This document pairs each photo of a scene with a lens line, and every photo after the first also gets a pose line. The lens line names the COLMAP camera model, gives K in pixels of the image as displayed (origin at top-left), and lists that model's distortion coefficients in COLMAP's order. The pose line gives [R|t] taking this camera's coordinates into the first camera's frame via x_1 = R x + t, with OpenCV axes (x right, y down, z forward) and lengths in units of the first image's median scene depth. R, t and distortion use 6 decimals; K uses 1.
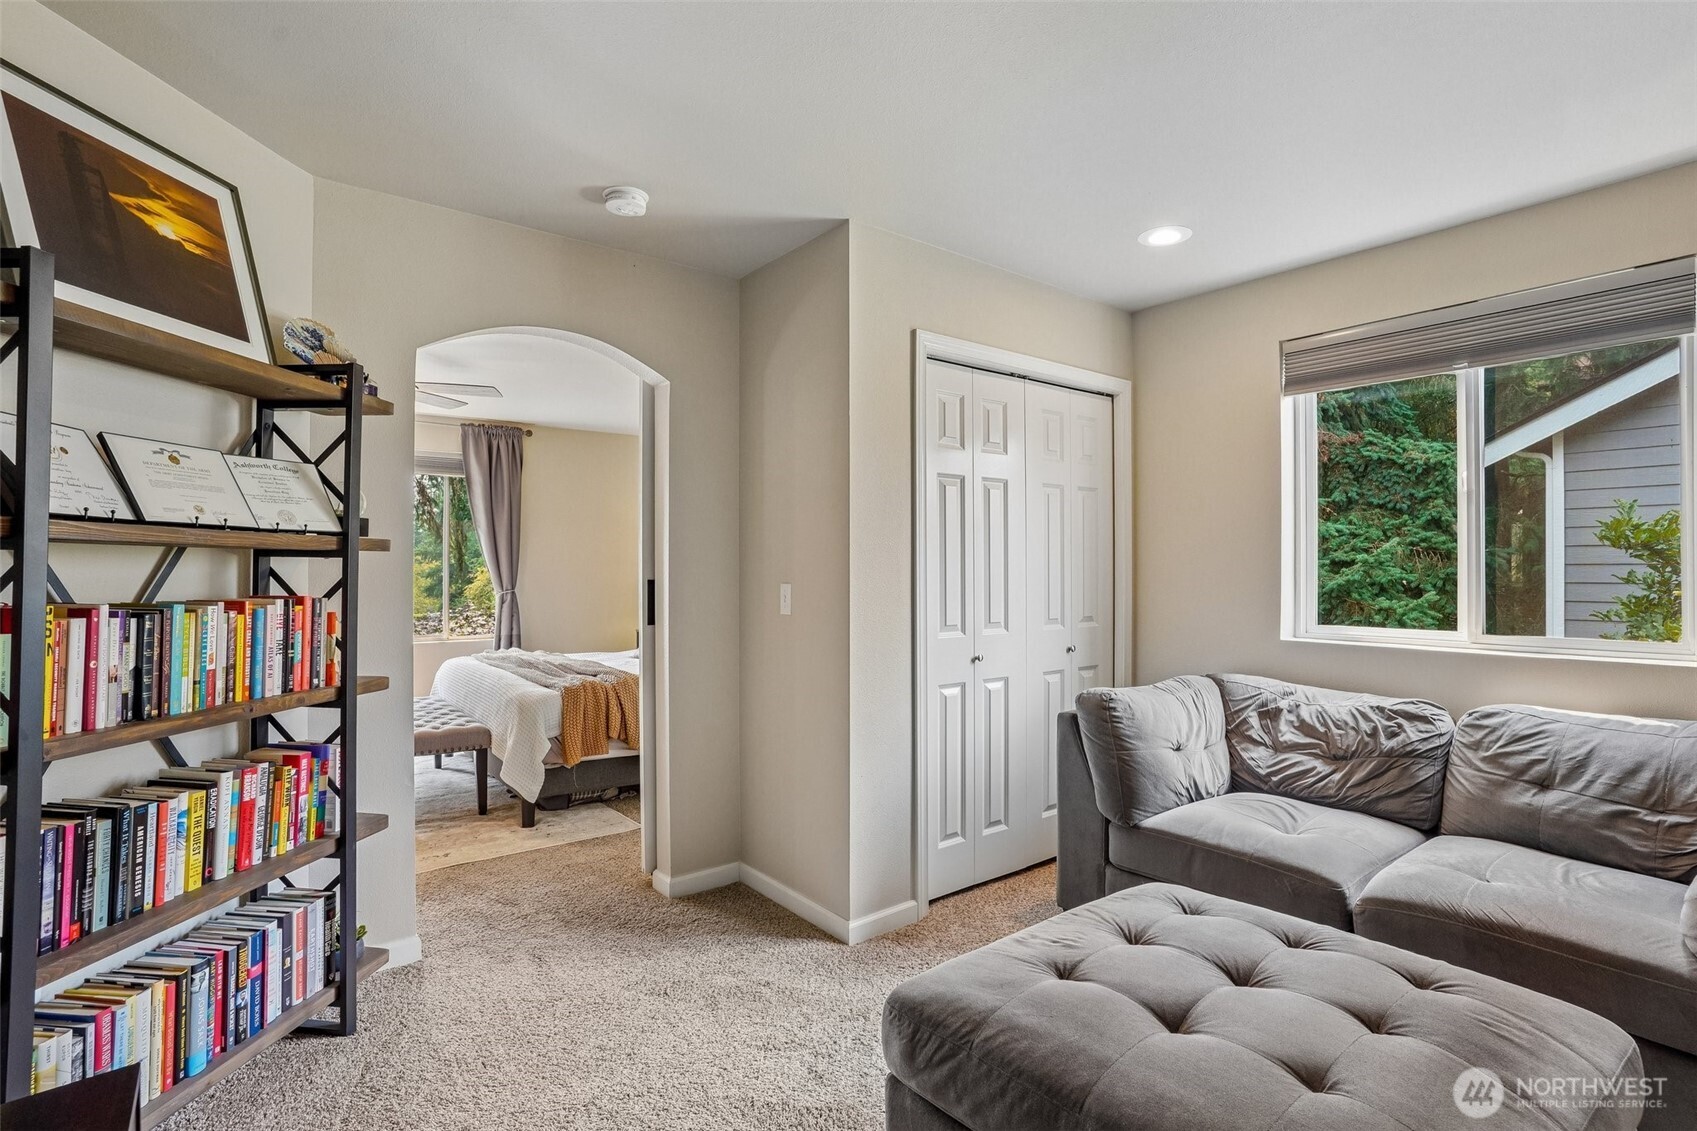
lens RADIAL K [[829.3, 0, 846.7], [0, 829.3, 561.7], [0, 0, 1]] dist [-0.001496, -0.000256]
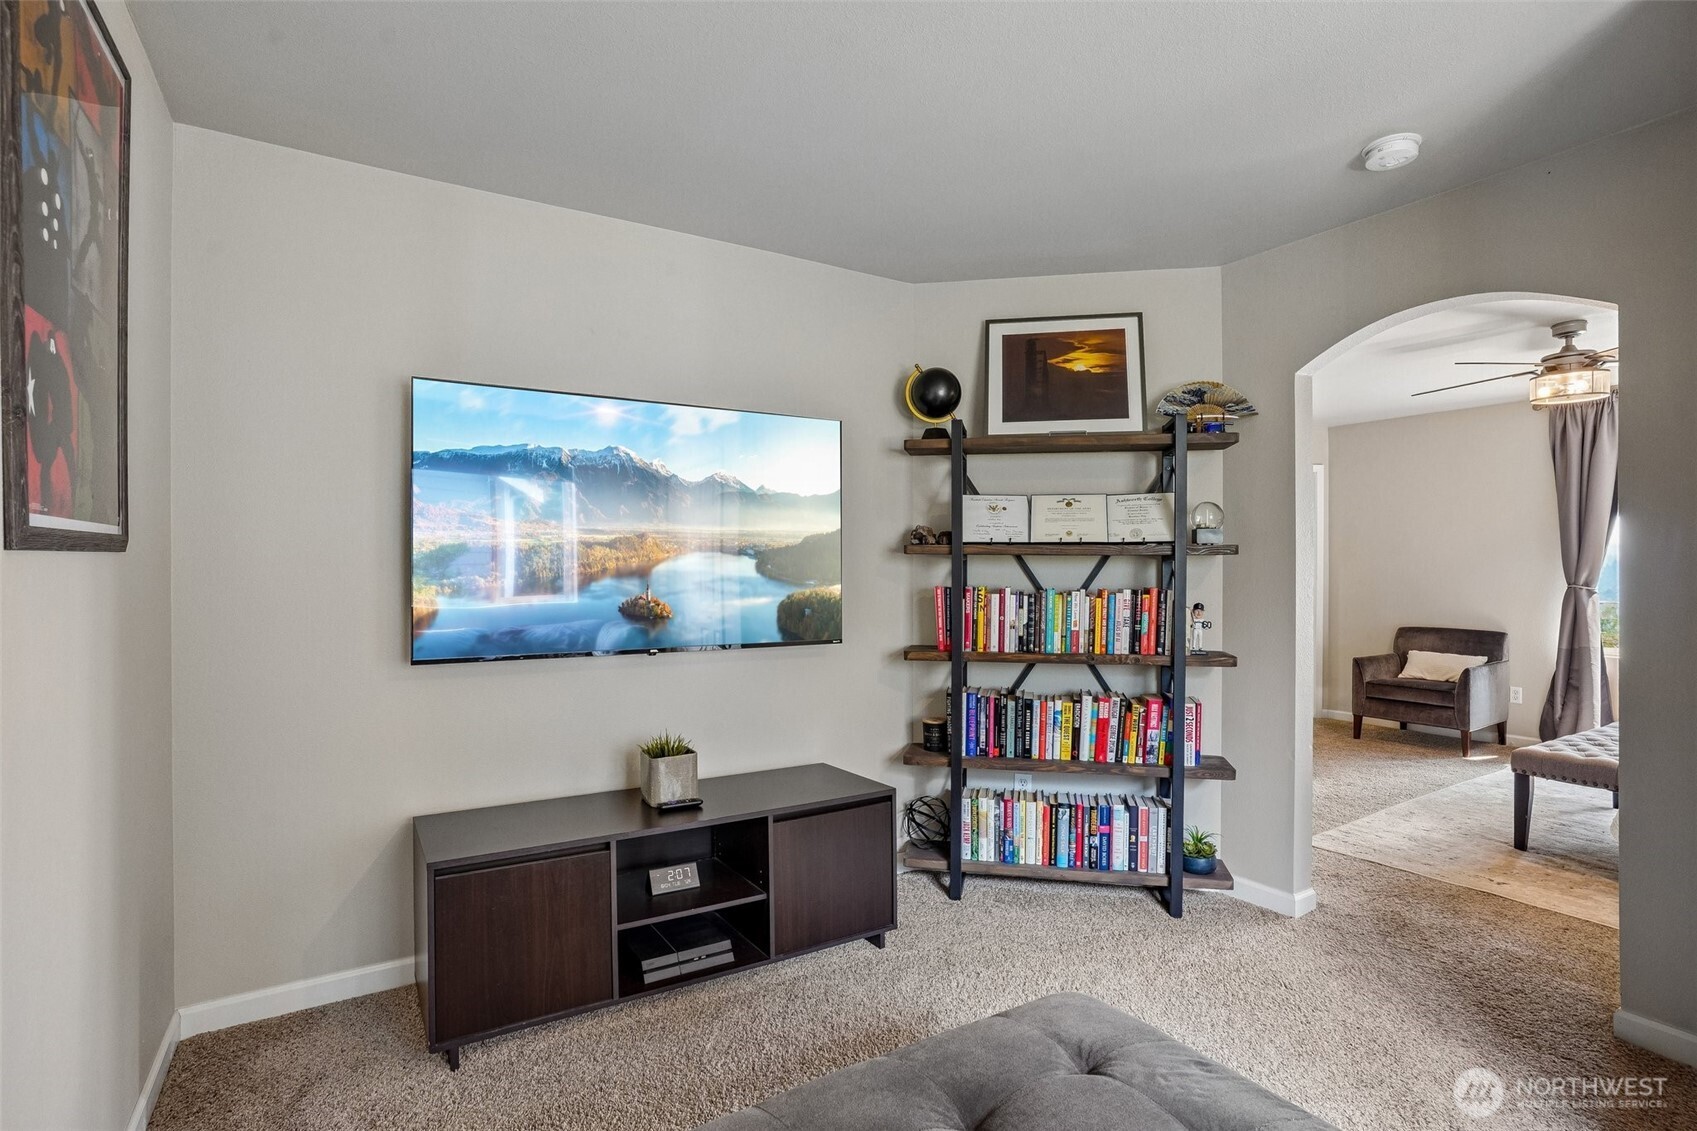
lens RADIAL K [[839.5, 0, 842.7], [0, 839.5, 568.8], [0, 0, 1]] dist [-0.037003, 0.000882]
pose [[-0.112138, -0.008343, -0.993658, 0.888555], [0.007609, 0.999928, -0.009254, 0.019598], [0.993664, -0.008598, -0.112066, 0.695686]]
